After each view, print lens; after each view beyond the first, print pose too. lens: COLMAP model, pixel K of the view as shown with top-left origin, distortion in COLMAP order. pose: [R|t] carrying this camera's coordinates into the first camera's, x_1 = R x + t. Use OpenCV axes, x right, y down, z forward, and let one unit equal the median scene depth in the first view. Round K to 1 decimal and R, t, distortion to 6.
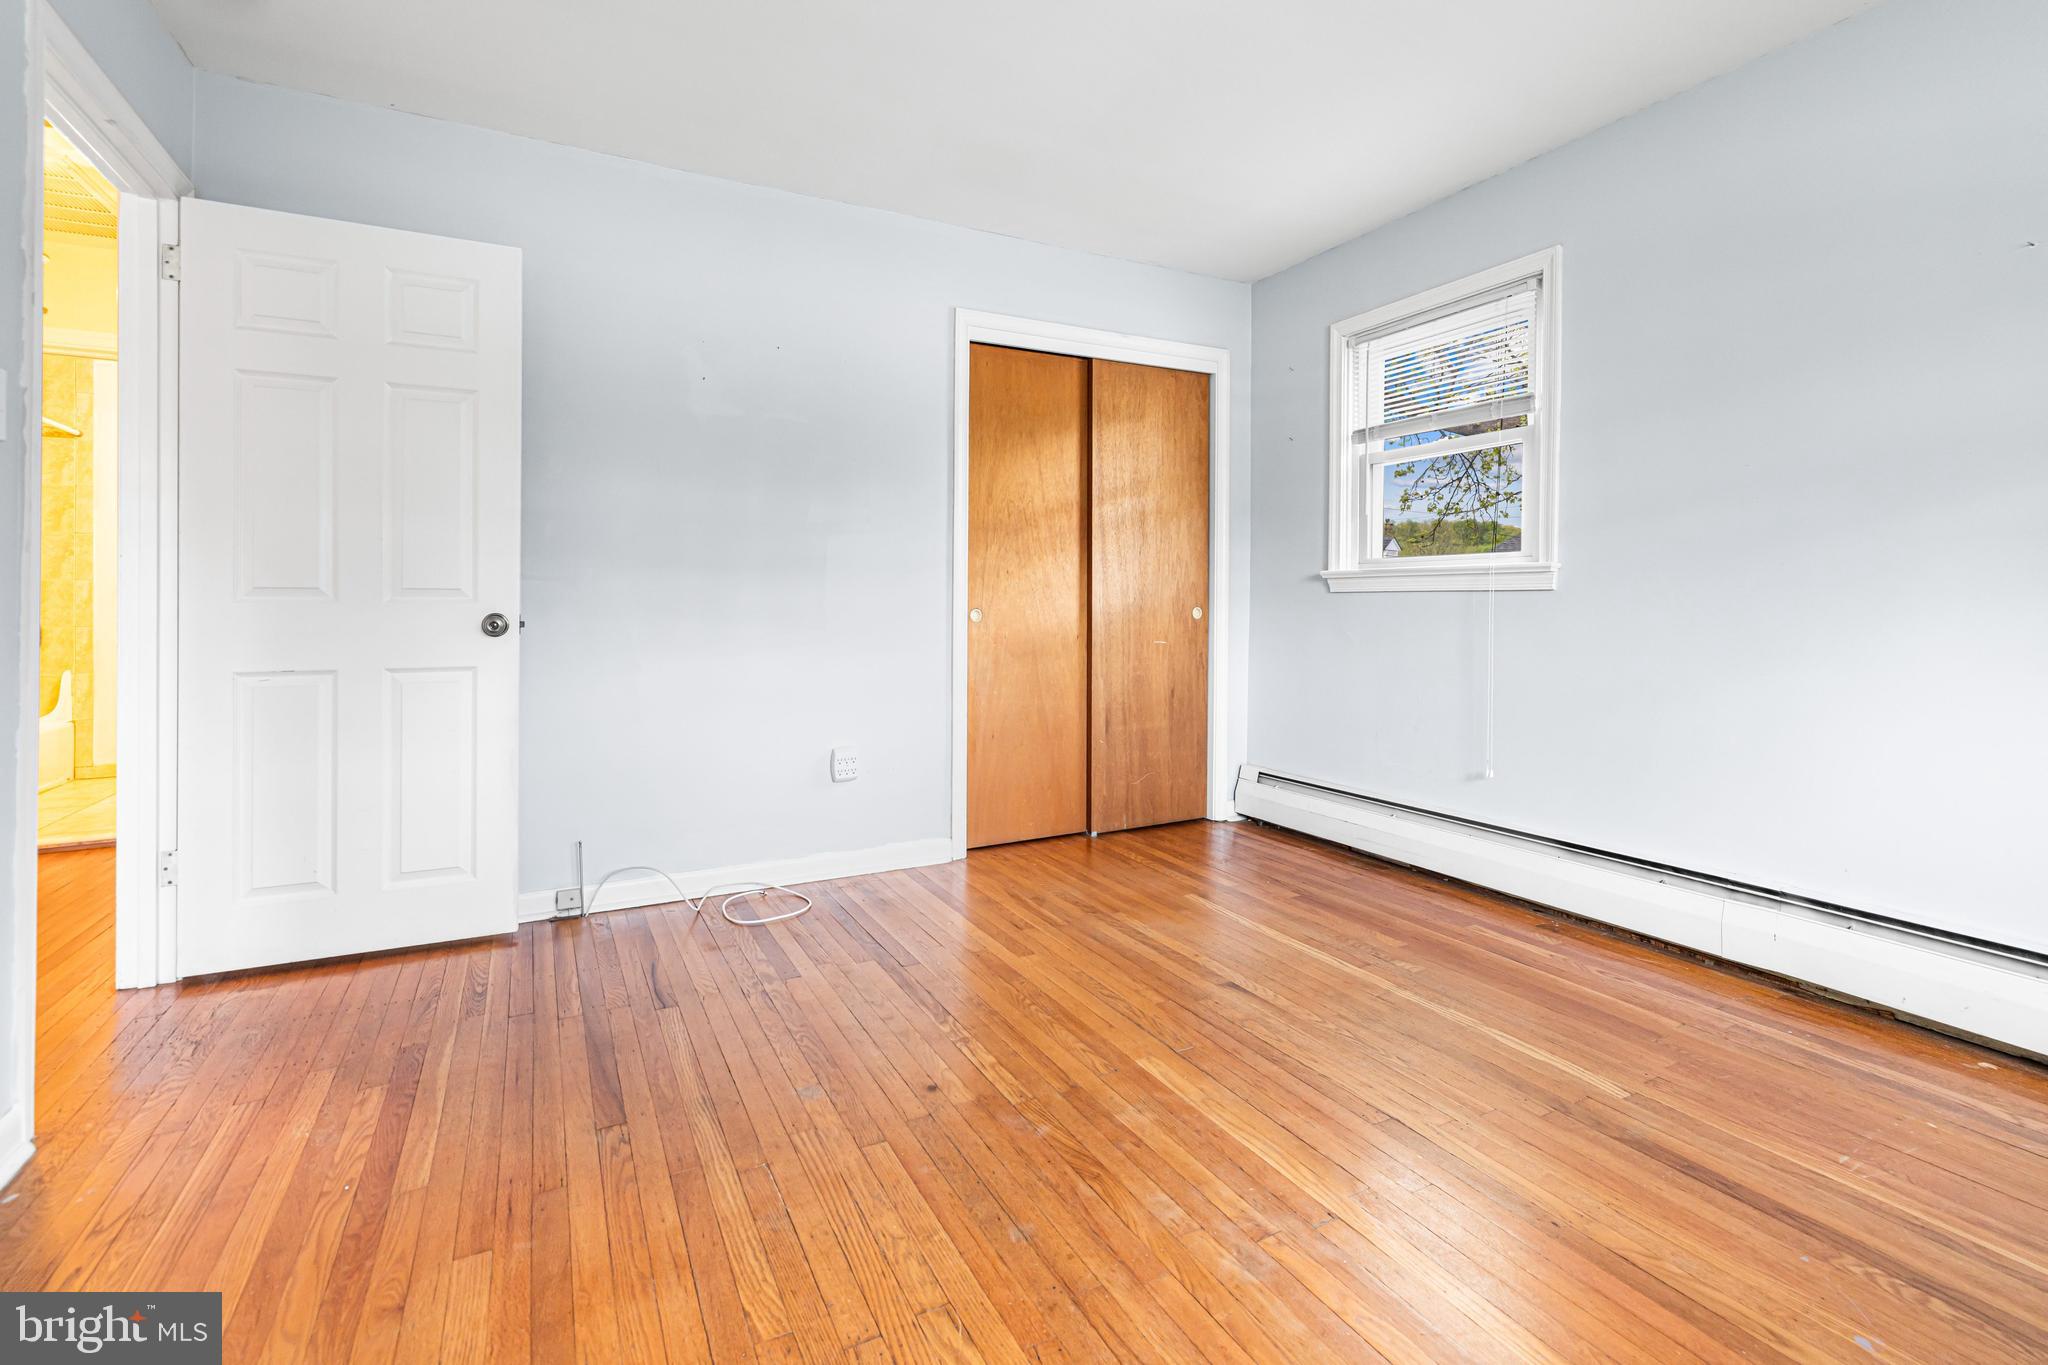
lens RADIAL K [[898.7, 0, 1020.1], [0, 898.7, 595.2], [0, 0, 1]] dist [-0.001396, 0.000121]
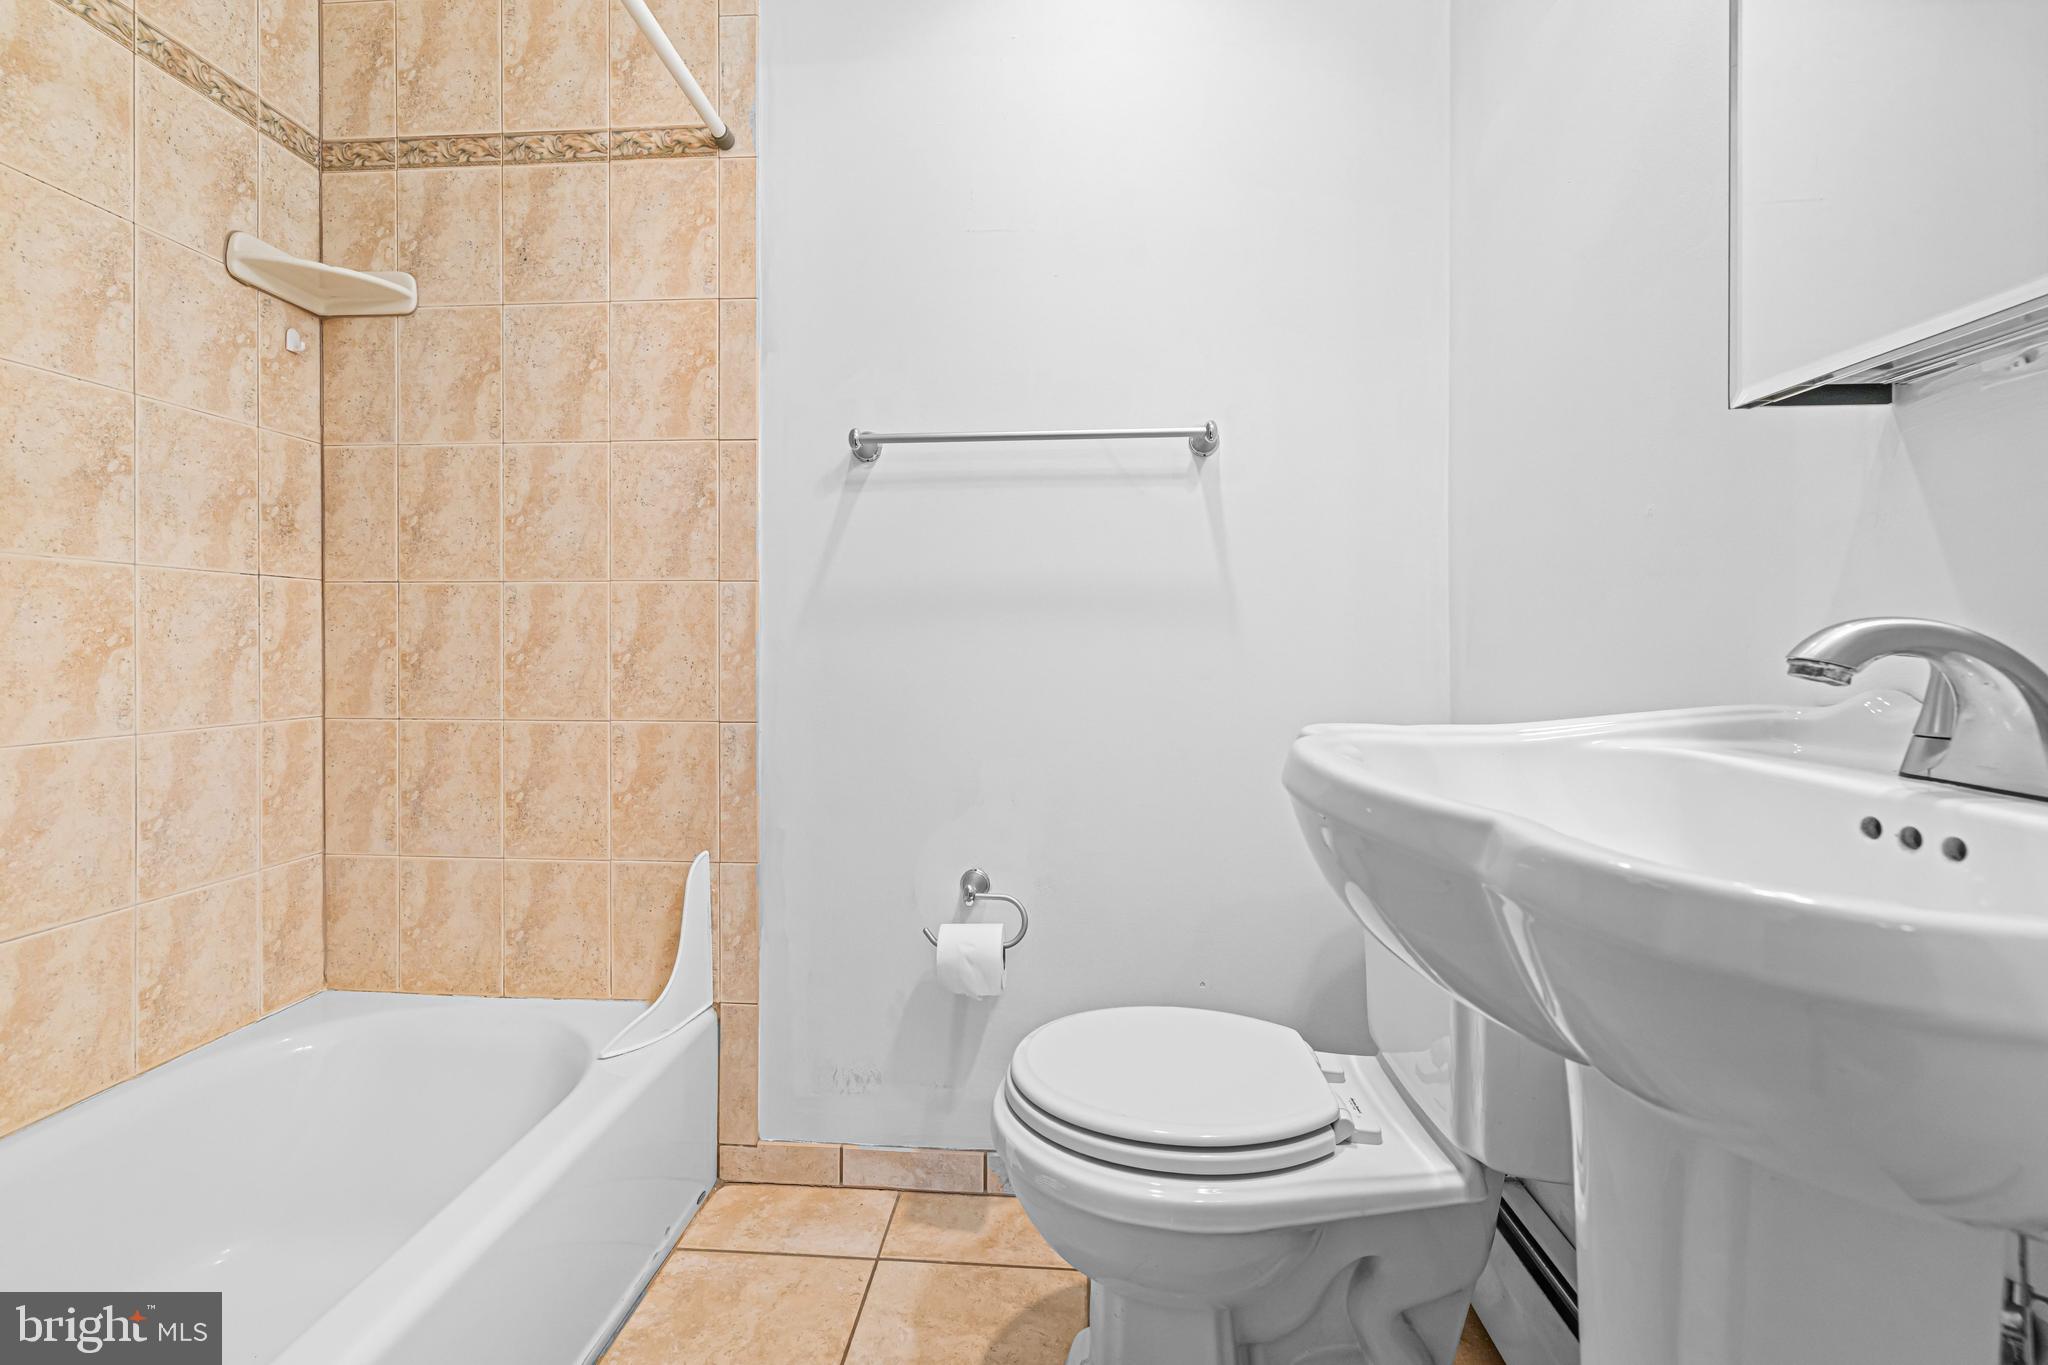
lens RADIAL K [[898.7, 0, 1020.4], [0, 898.7, 671.3], [0, 0, 1]] dist [-0.001396, 0.000121]
pose [[0.848847, 0.005917, -0.528605, -0.671473], [-0.000683, 0.999949, 0.010096, 0.011283], [0.528638, -0.008209, 0.848808, 0.666663]]
